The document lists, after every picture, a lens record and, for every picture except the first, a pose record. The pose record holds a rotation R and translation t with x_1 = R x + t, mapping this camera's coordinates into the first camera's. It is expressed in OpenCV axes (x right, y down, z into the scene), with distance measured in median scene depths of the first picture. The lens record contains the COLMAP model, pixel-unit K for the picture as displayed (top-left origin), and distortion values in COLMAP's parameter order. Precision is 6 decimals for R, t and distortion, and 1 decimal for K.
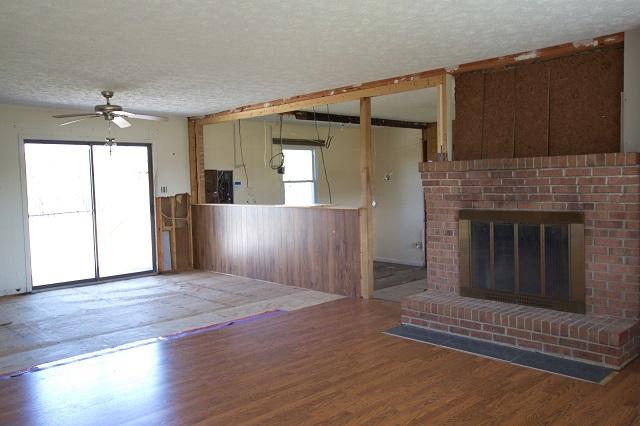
lens RADIAL K [[552.8, 0, 320.0], [0, 552.8, 213.0], [0, 0, 1]] dist [0.005413, 0.011675]
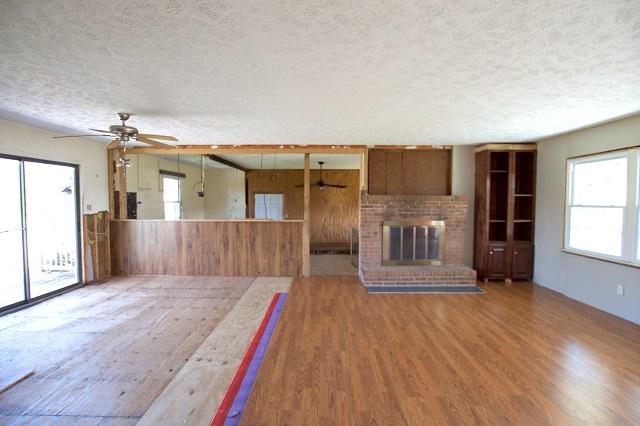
lens RADIAL K [[295.0, 0, 320.0], [0, 295.0, 213.0], [0, 0, 1]] dist [-0.025155, 0.000521]
pose [[0.694772, -0.005940, 0.719206, -0.412718], [0.020964, 0.999708, -0.011996, -0.016378], [-0.718924, 0.023412, 0.694694, 0.291773]]
